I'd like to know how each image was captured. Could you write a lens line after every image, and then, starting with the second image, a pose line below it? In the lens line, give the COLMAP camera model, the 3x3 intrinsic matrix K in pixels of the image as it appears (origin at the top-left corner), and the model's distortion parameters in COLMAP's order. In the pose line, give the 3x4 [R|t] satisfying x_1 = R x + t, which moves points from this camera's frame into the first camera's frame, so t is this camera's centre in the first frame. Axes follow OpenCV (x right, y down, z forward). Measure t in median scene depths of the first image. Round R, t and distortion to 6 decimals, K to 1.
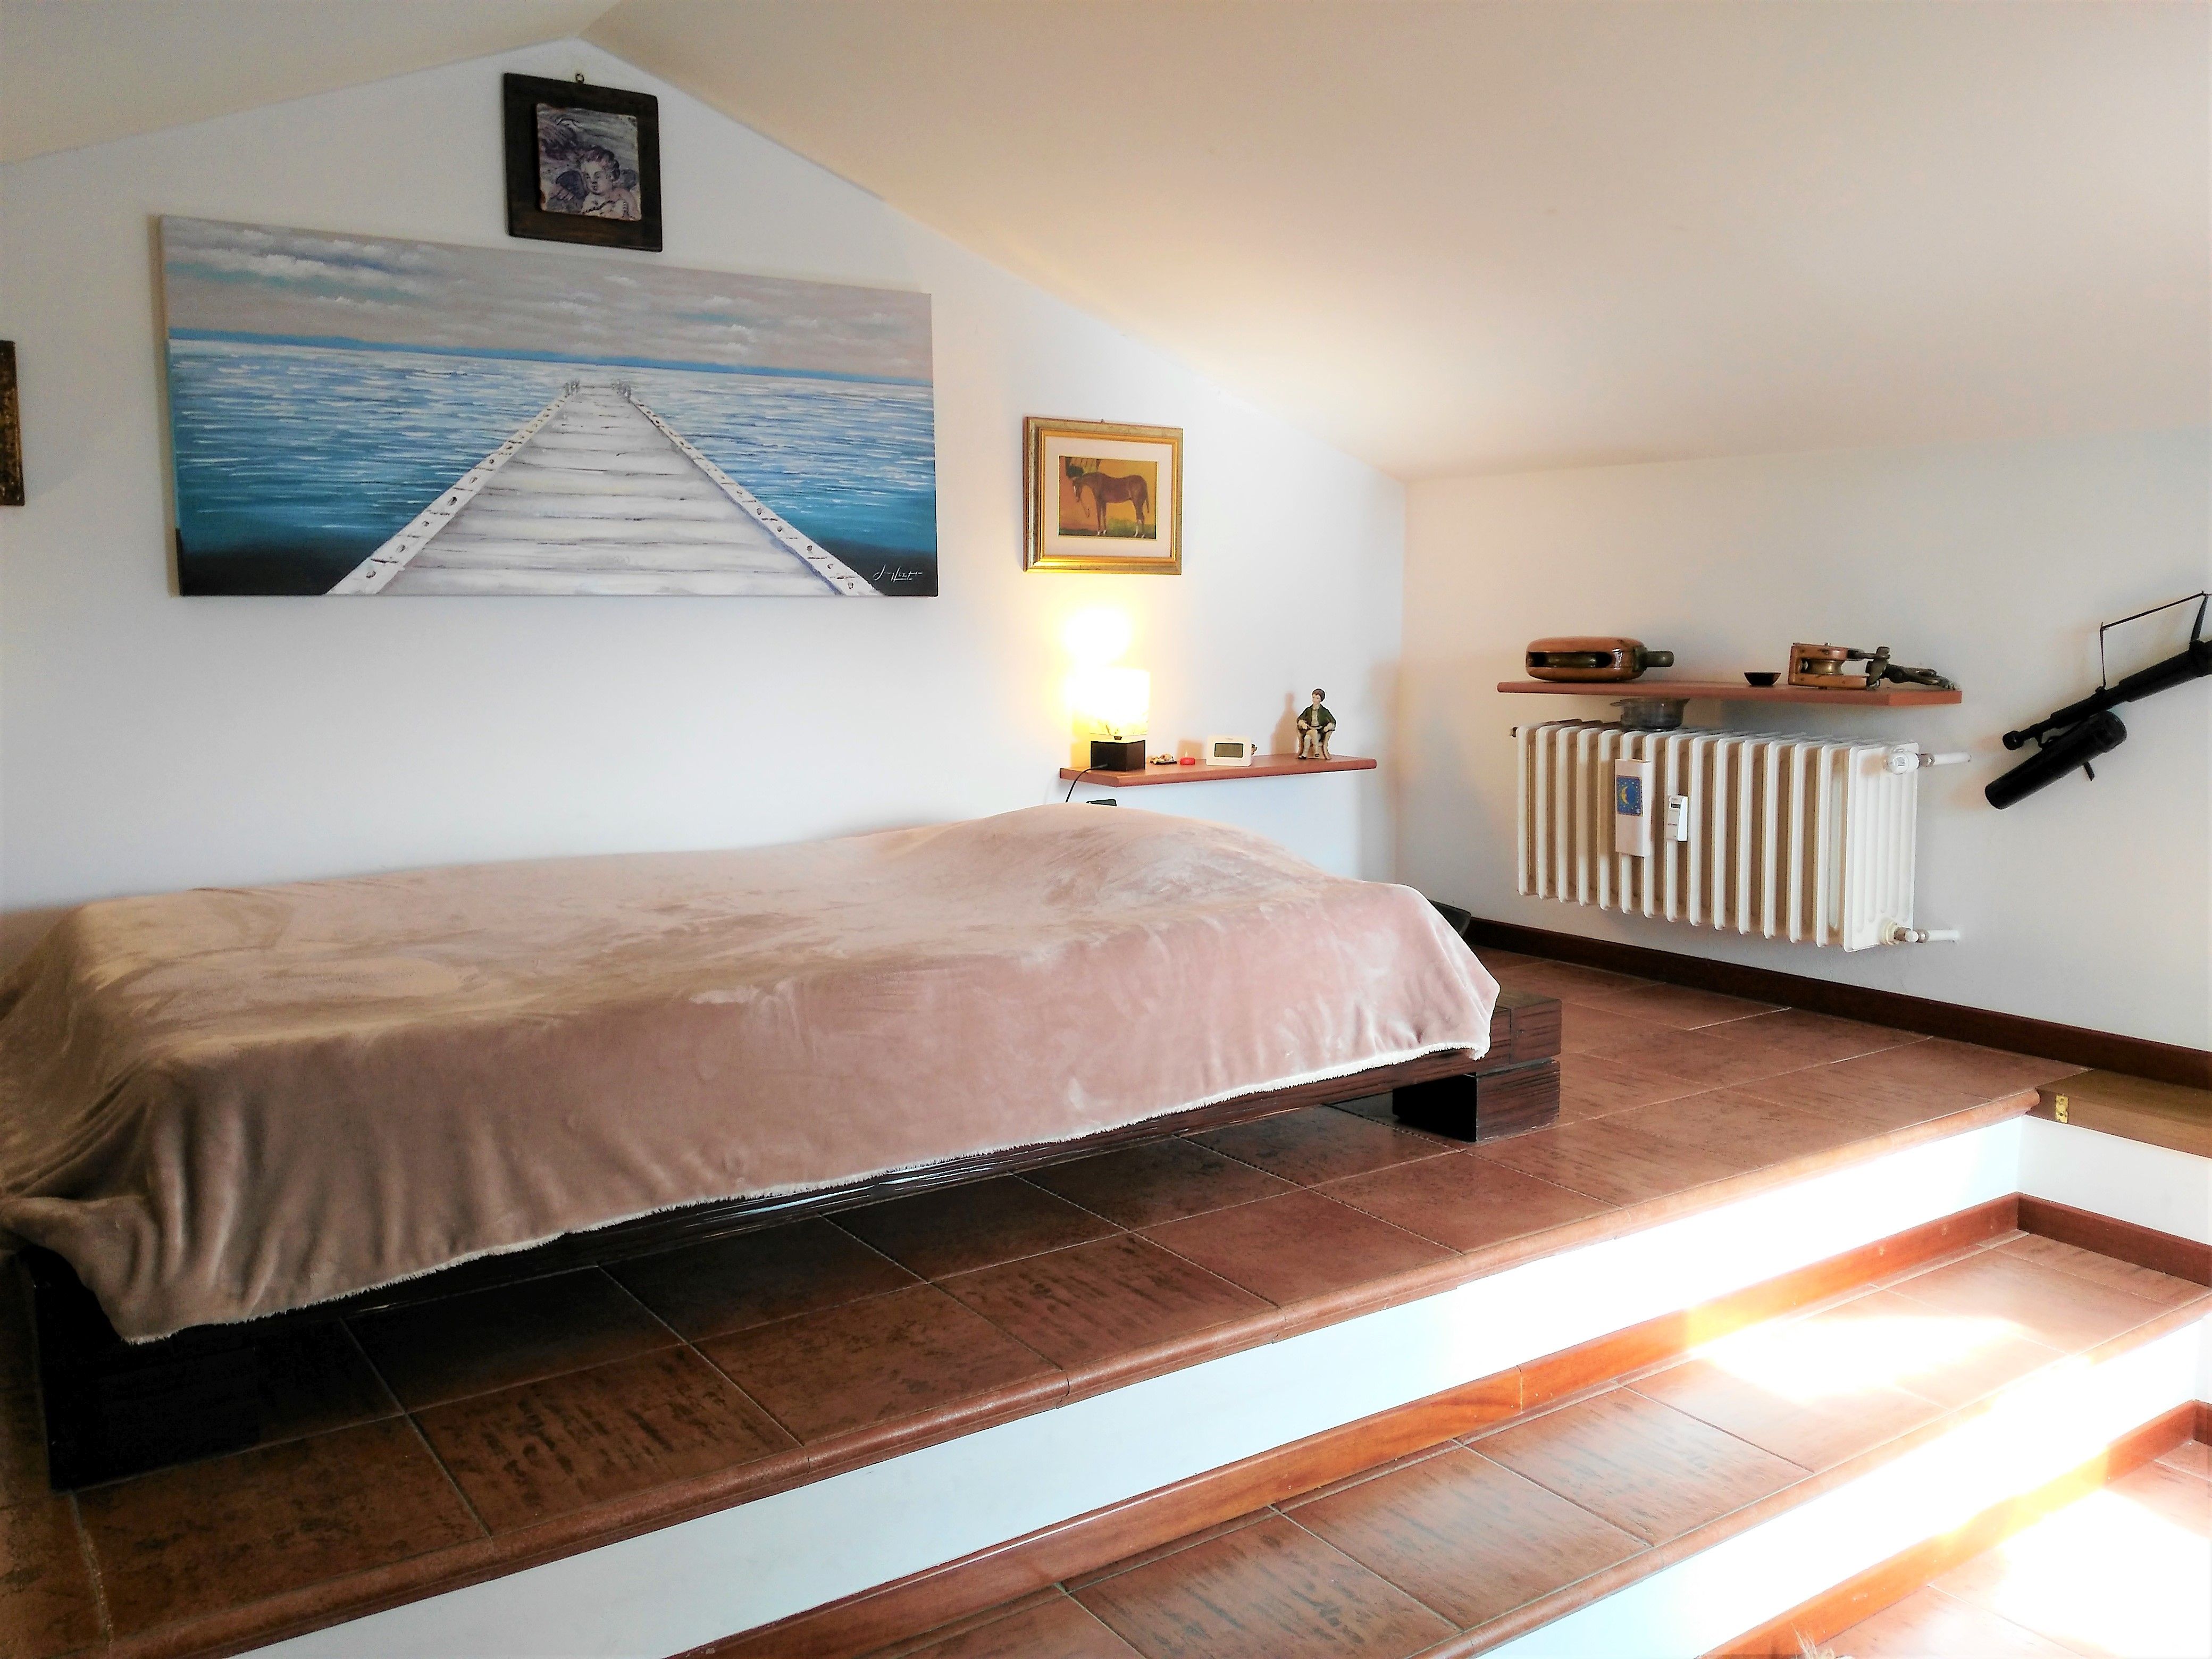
lens RADIAL K [[1800.4, 0, 1110.7], [0, 1800.4, 821.1], [0, 0, 1]] dist [0.123242, -0.255650]
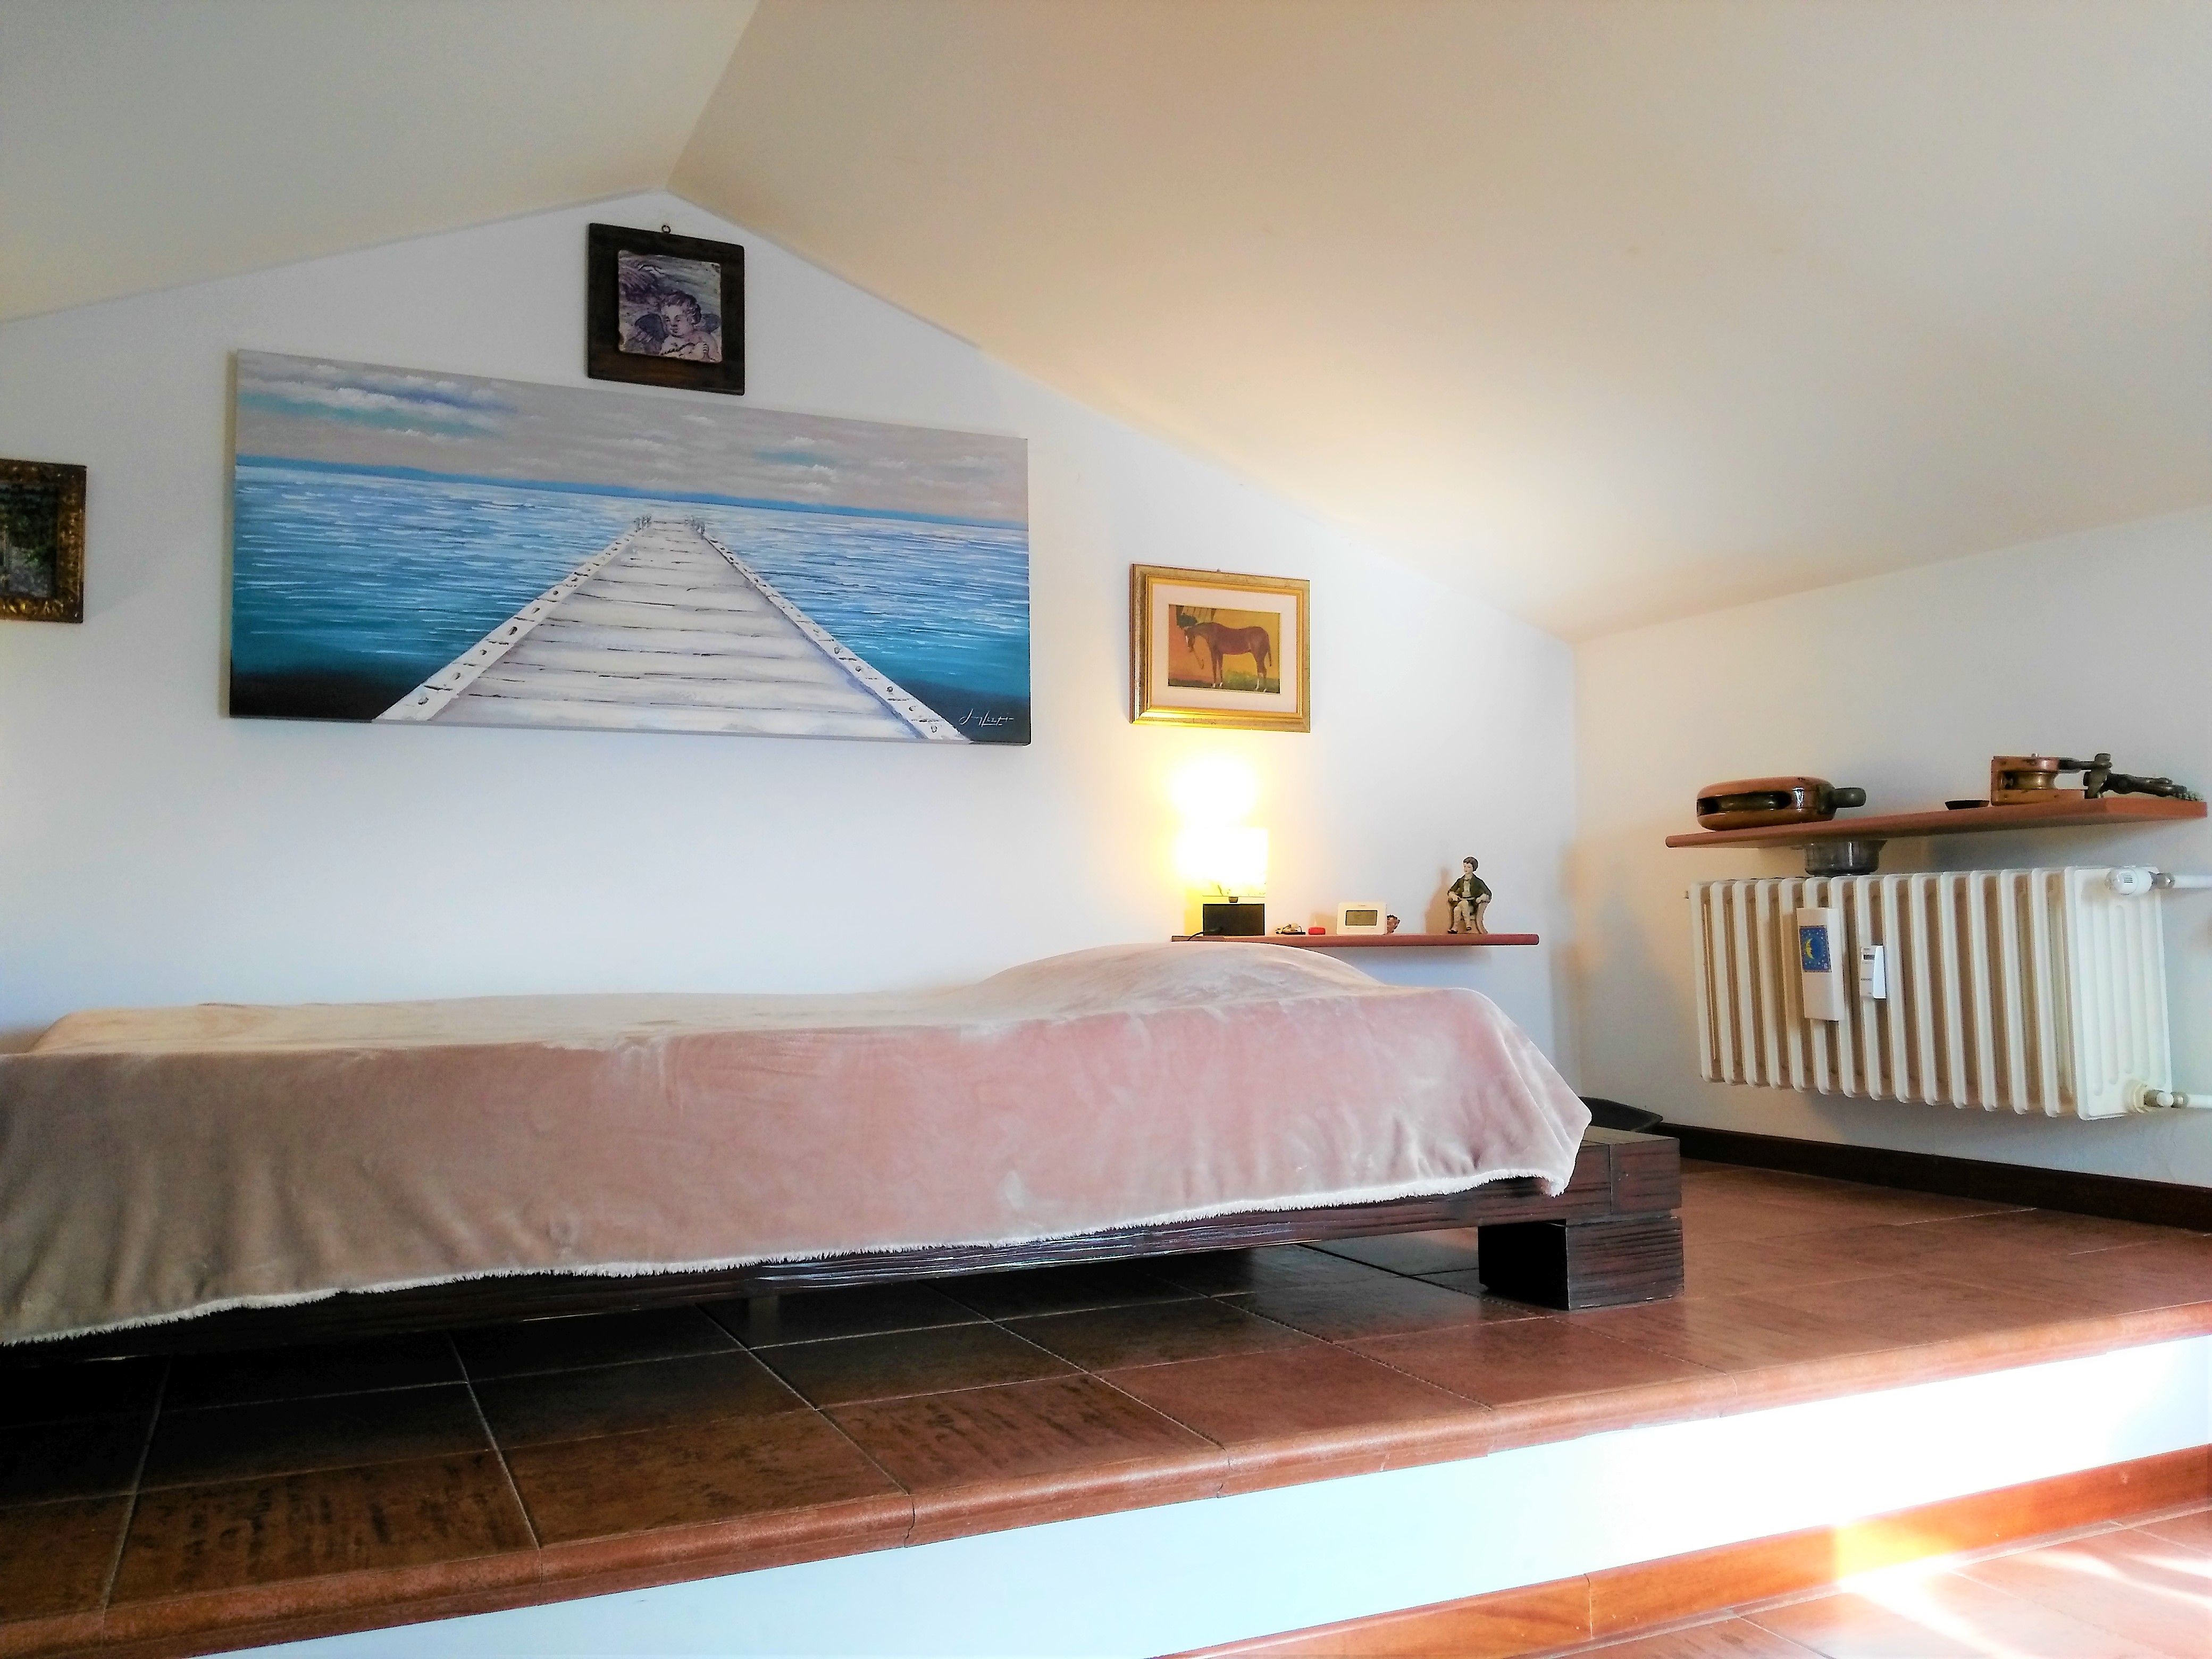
lens RADIAL K [[1800.4, 0, 1110.7], [0, 1800.4, 821.1], [0, 0, 1]] dist [0.123242, -0.255650]
pose [[0.985010, -0.016289, -0.171729, 0.123259], [-0.014709, 0.983975, -0.177698, 0.094715], [0.171872, 0.177560, 0.968985, 0.120373]]
